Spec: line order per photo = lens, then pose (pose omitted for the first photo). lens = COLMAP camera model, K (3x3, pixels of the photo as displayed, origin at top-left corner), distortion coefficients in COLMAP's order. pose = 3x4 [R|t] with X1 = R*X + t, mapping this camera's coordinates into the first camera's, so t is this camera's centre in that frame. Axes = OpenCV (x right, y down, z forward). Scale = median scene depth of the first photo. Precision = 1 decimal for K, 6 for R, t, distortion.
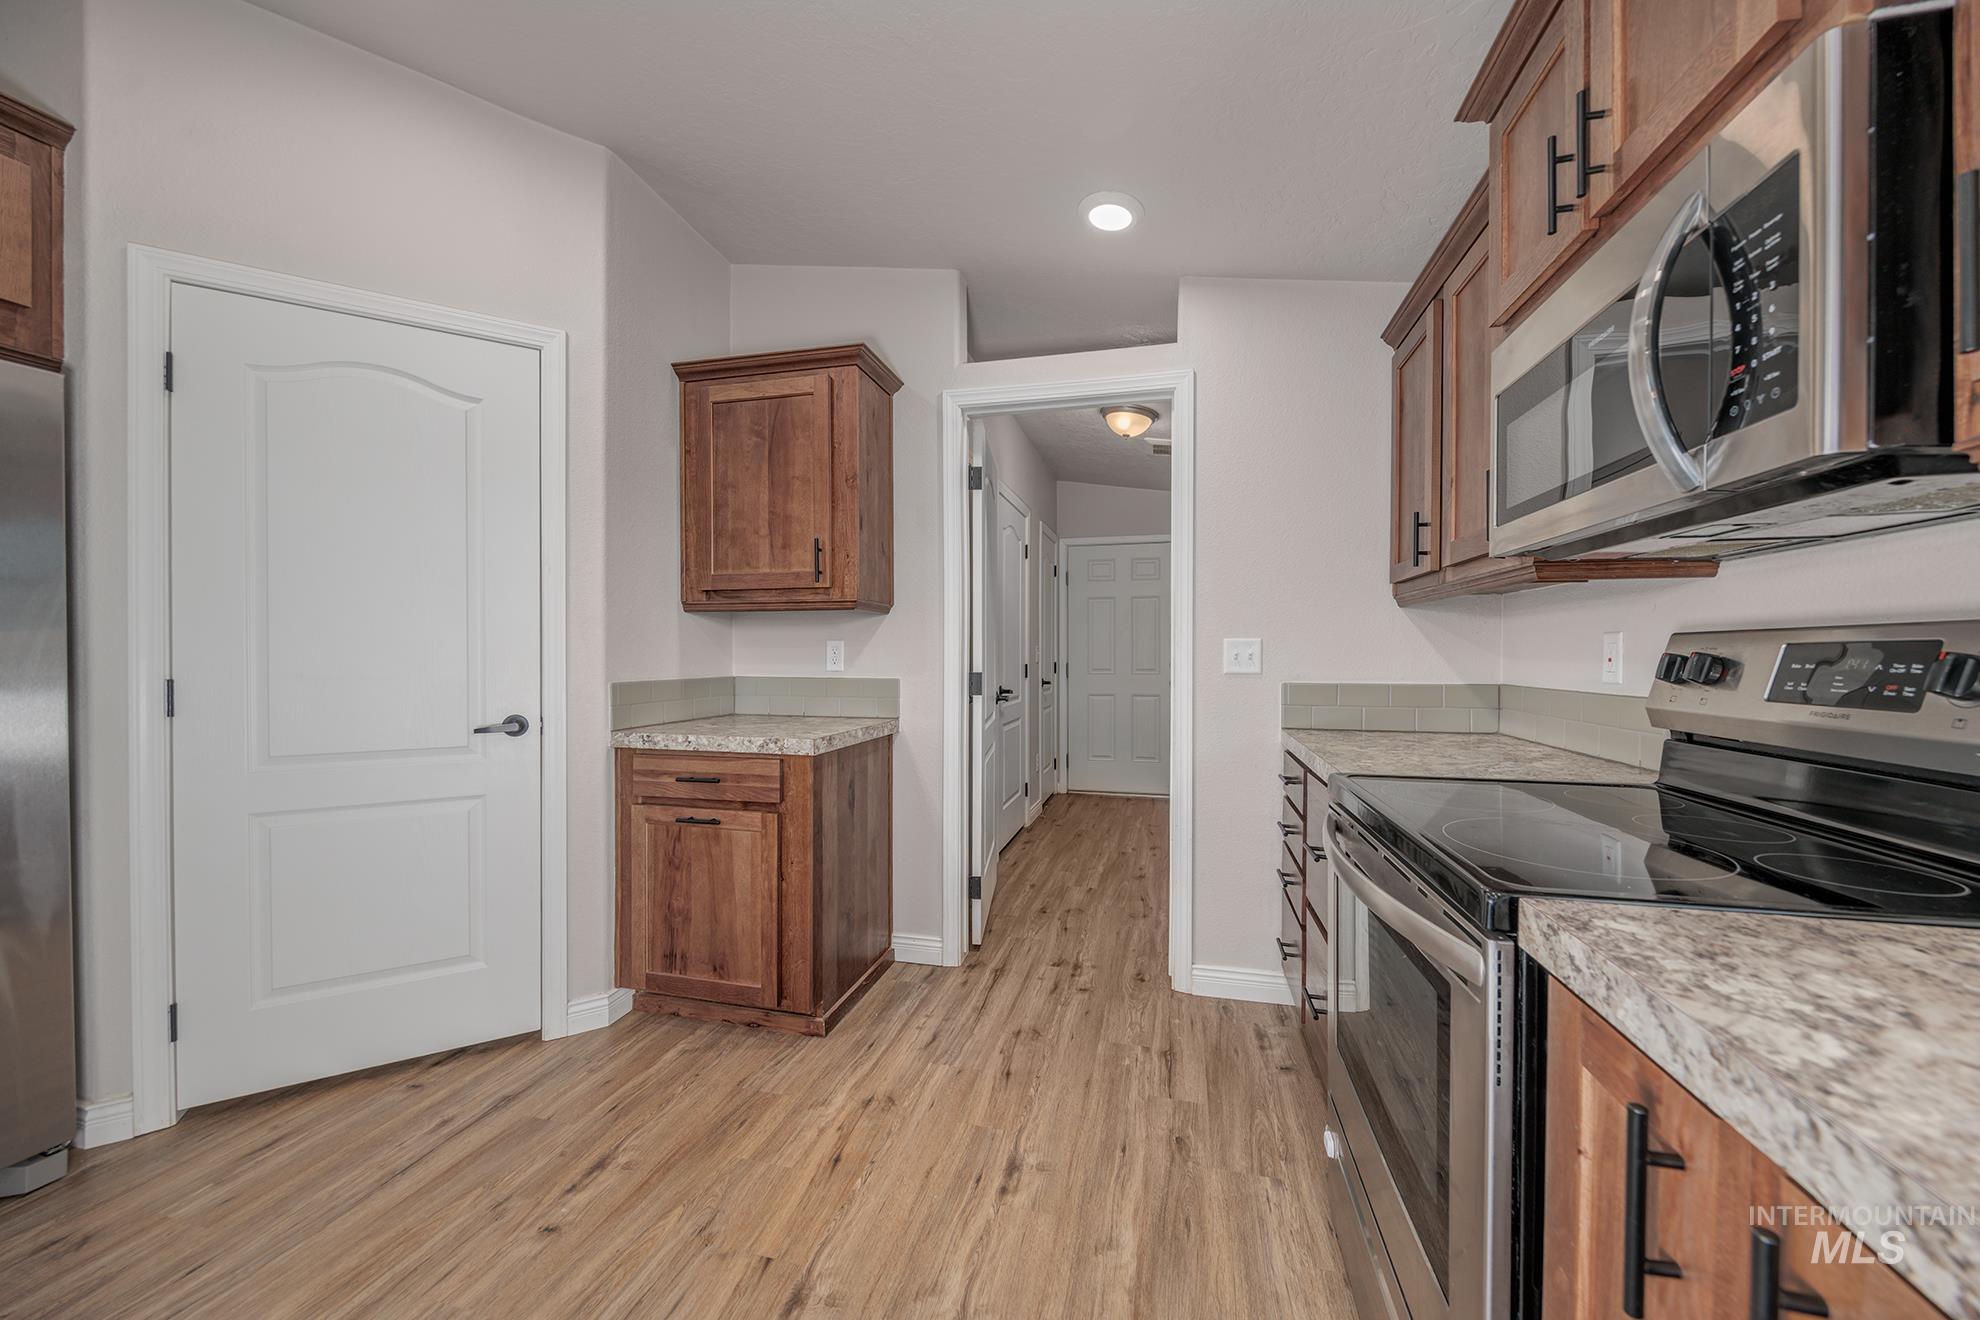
lens RADIAL K [[703.7, 0, 990.0], [0, 703.7, 660.0], [0, 0, 1]] dist [-0.000140, -0.000251]
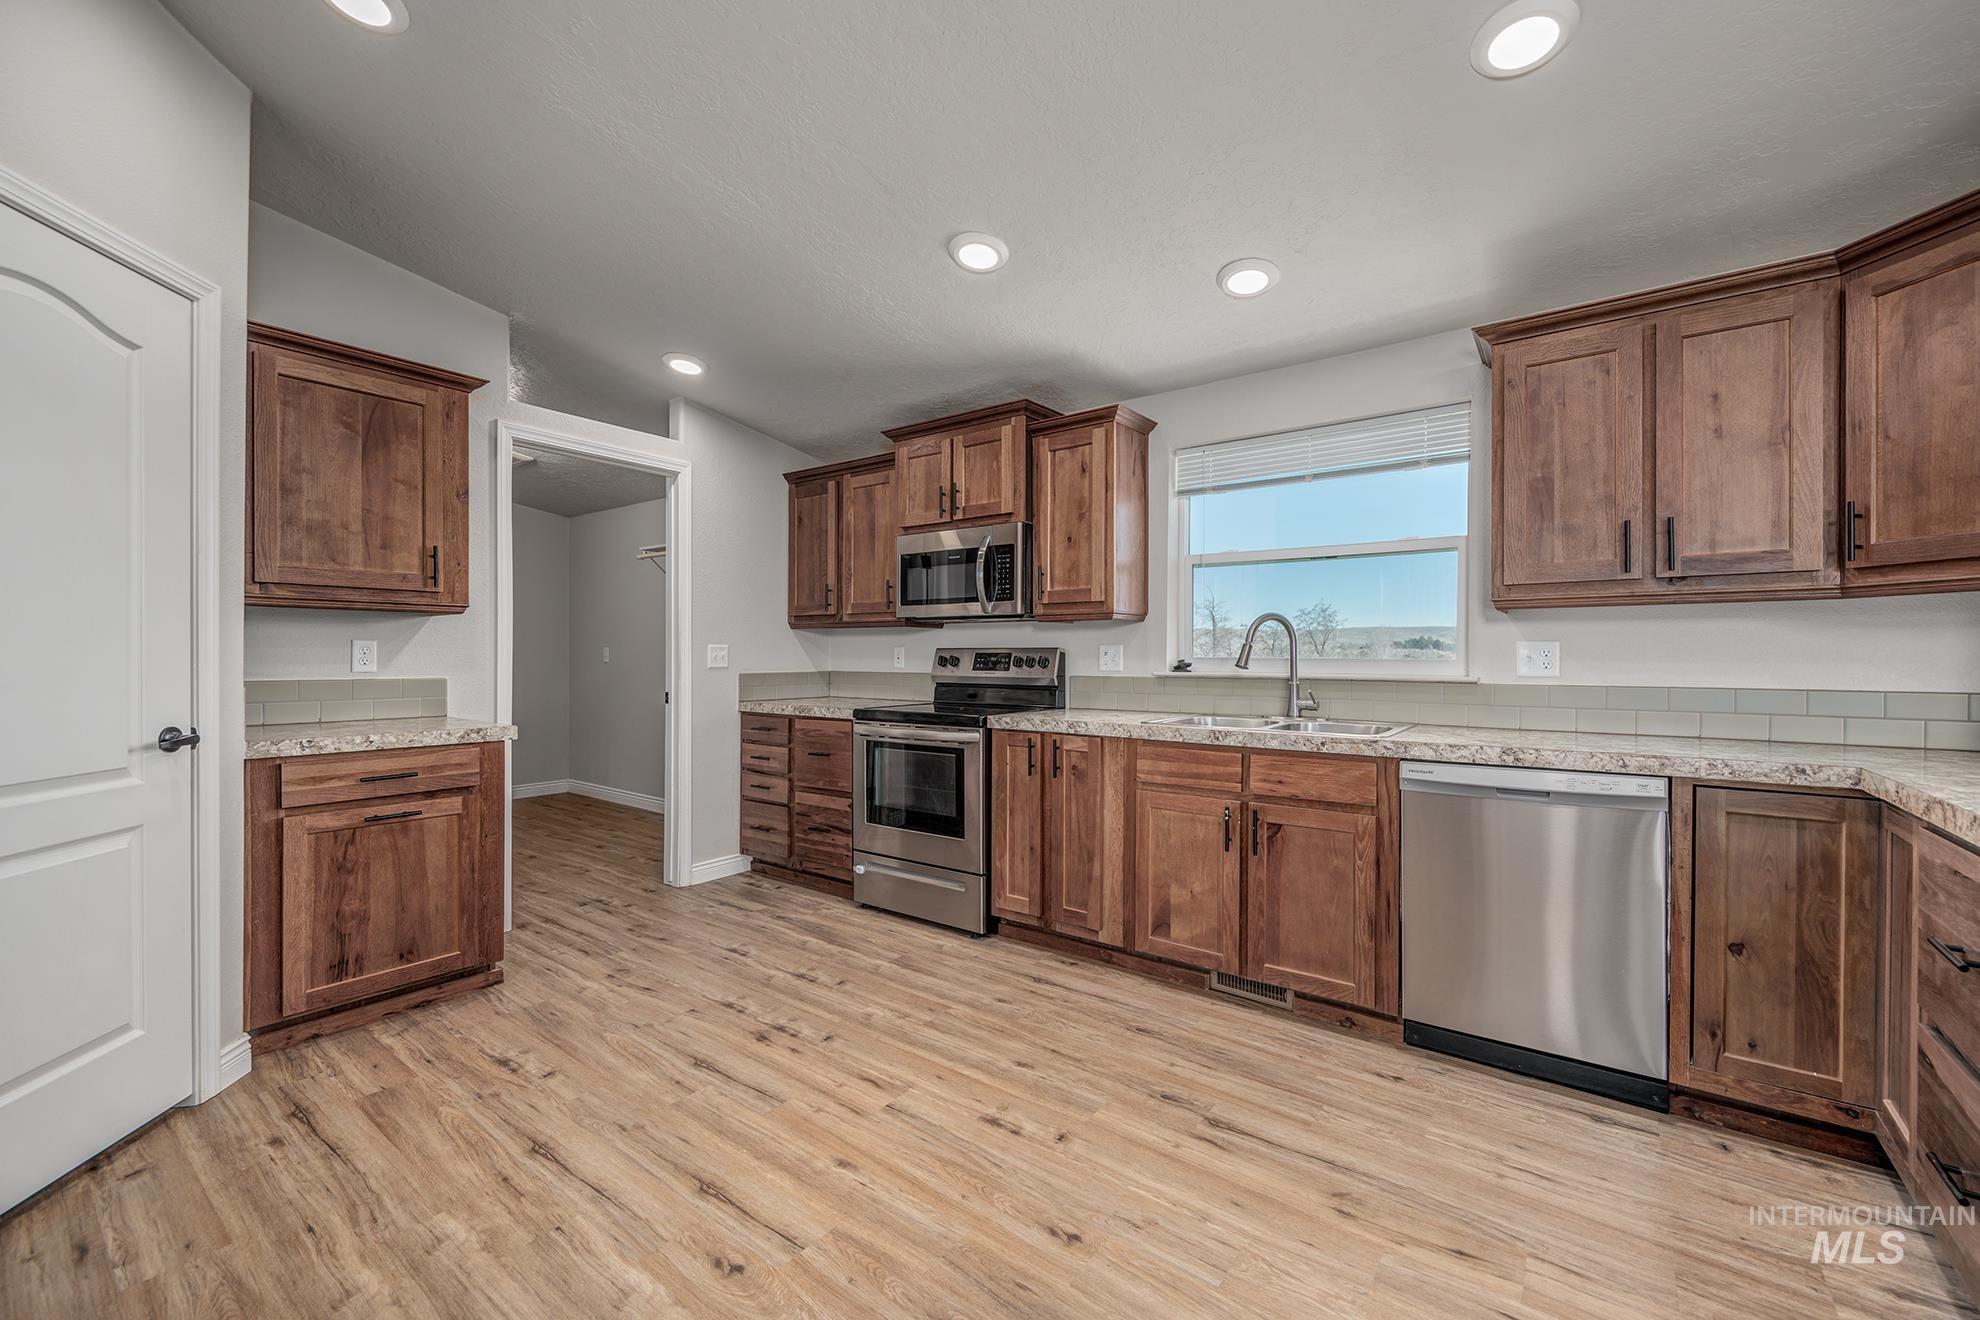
lens RADIAL K [[806.8, 0, 1009.6], [0, 806.8, 664.8], [0, 0, 1]] dist [0.001952, 0.000039]
pose [[0.370040, -0.009035, 0.928972, -1.174931], [0.004804, 0.999958, 0.007812, 0.001536], [-0.929003, 0.001572, 0.370068, -0.283483]]
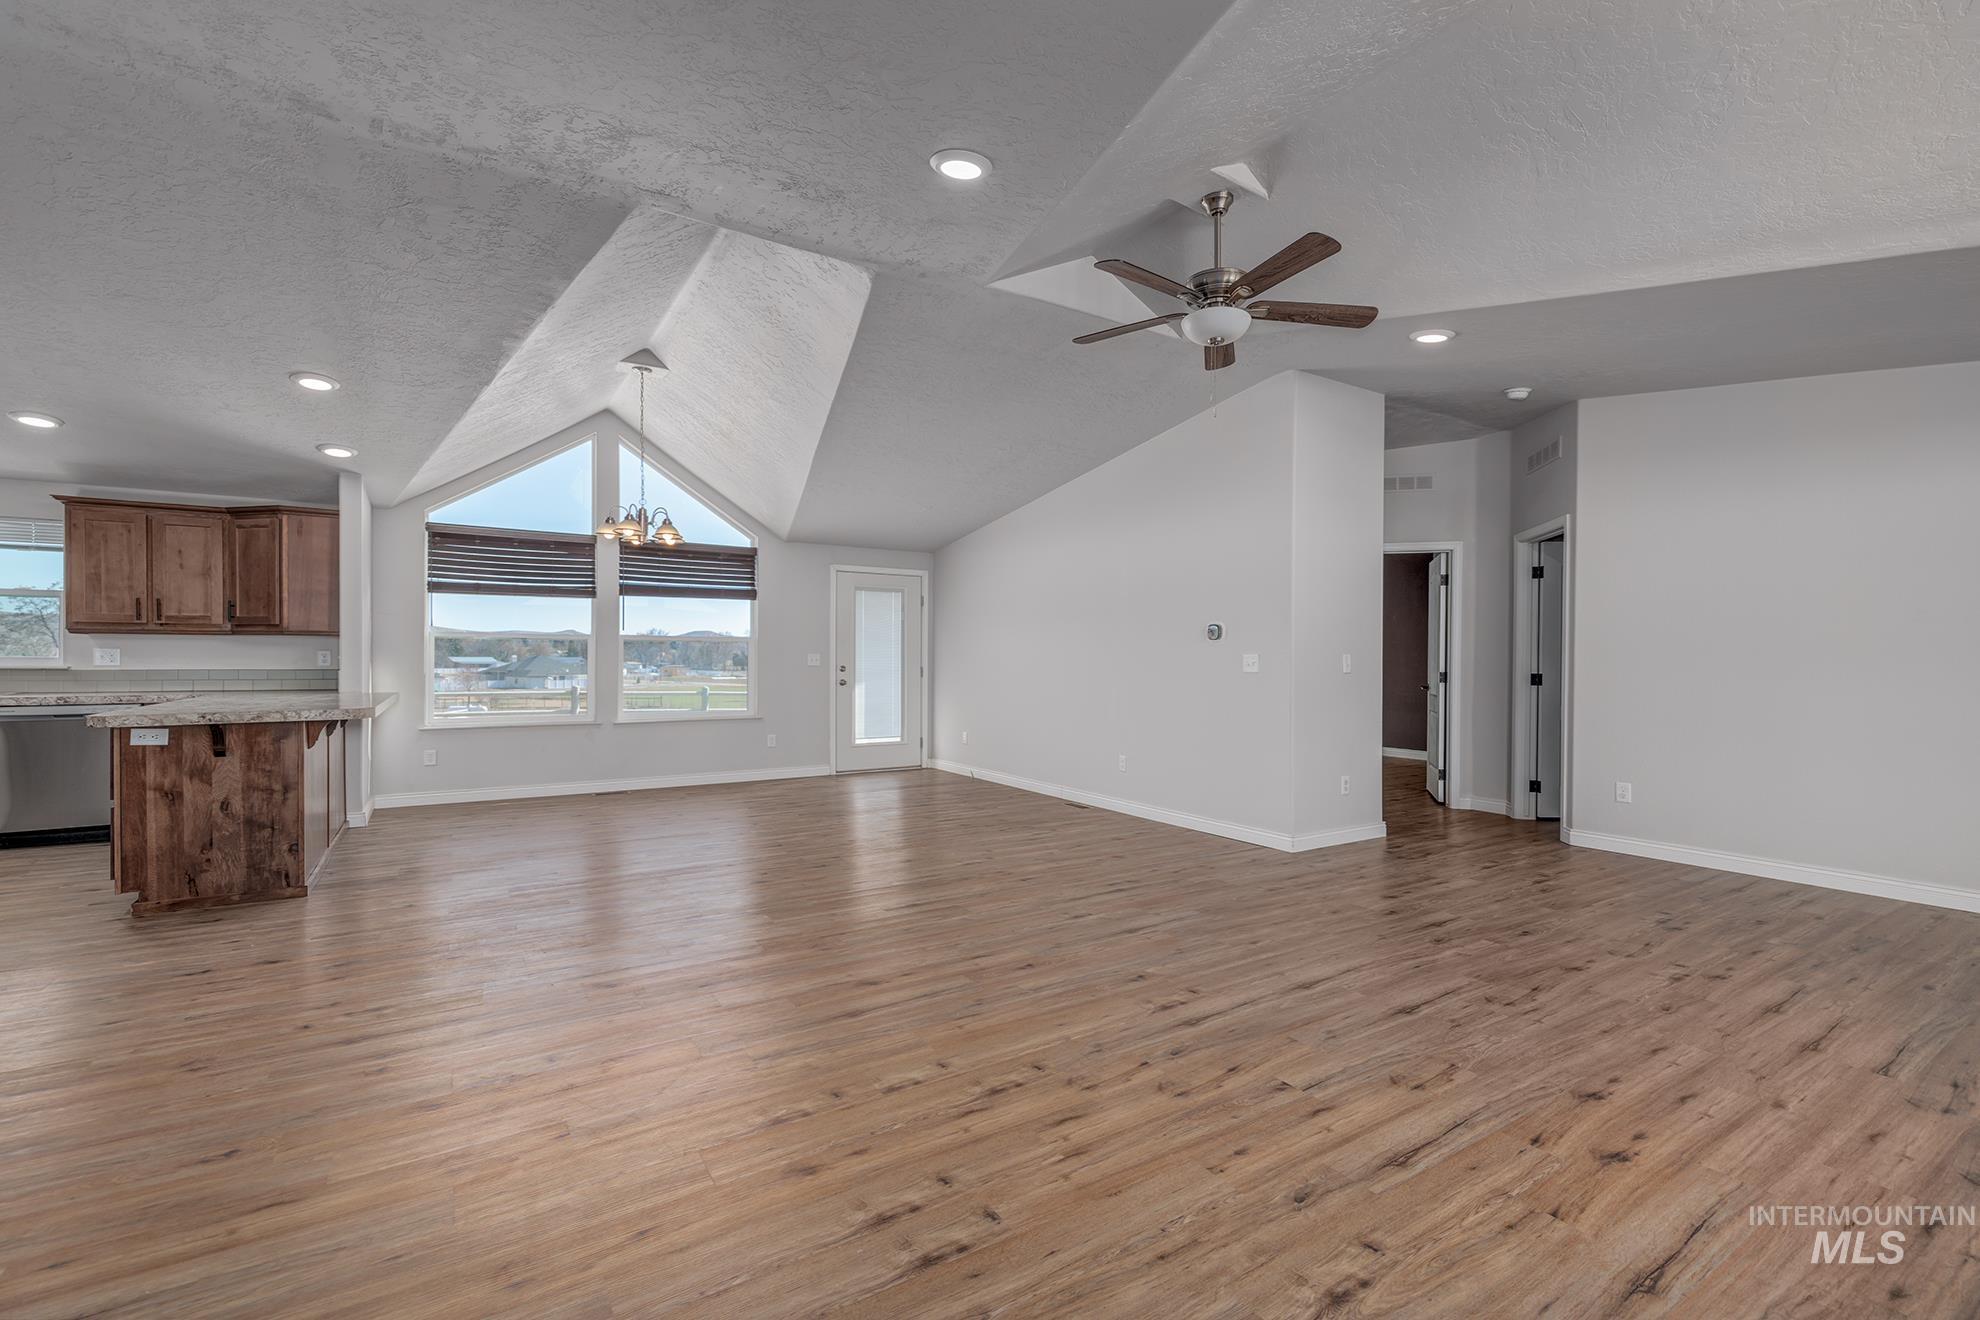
lens RADIAL K [[852.0, 0, 1066.8], [0, 852.0, 660.9], [0, 0, 1]] dist [0.001361, -0.000219]
pose [[-0.746625, -0.006660, 0.665212, -3.766132], [-0.001801, 0.999966, 0.007991, -0.008460], [-0.665243, 0.004768, -0.746612, -0.588944]]
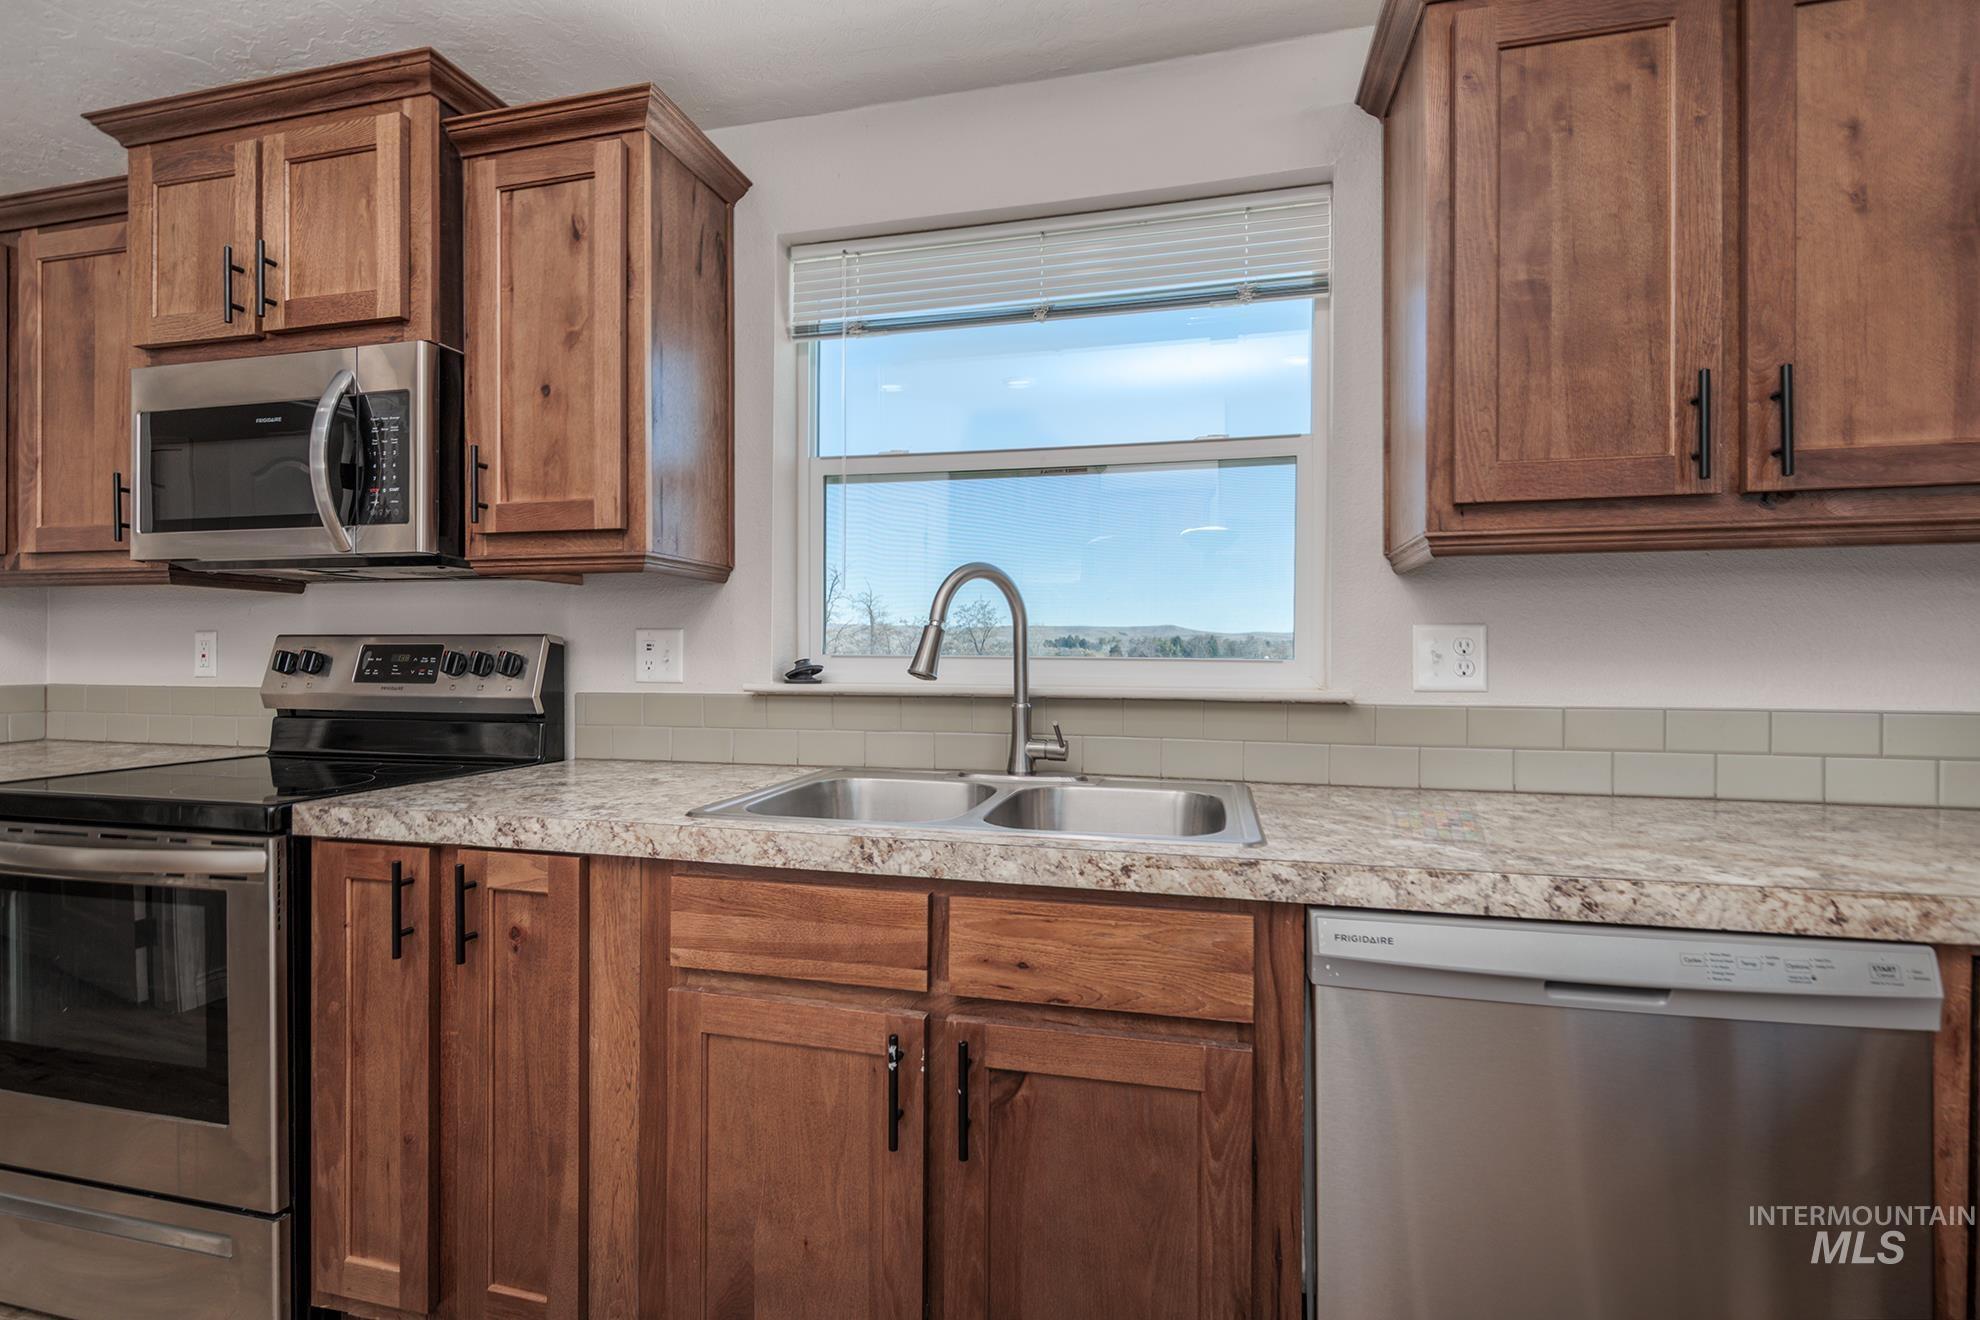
lens RADIAL K [[883.2, 0, 1010.0], [0, 883.2, 662.2], [0, 0, 1]] dist [0.002928, -0.000097]
pose [[-0.024076, -0.007824, 0.999680, -0.429623], [0.003951, 0.999961, 0.007921, 0.002334], [-0.999702, 0.004140, -0.024044, -0.192600]]
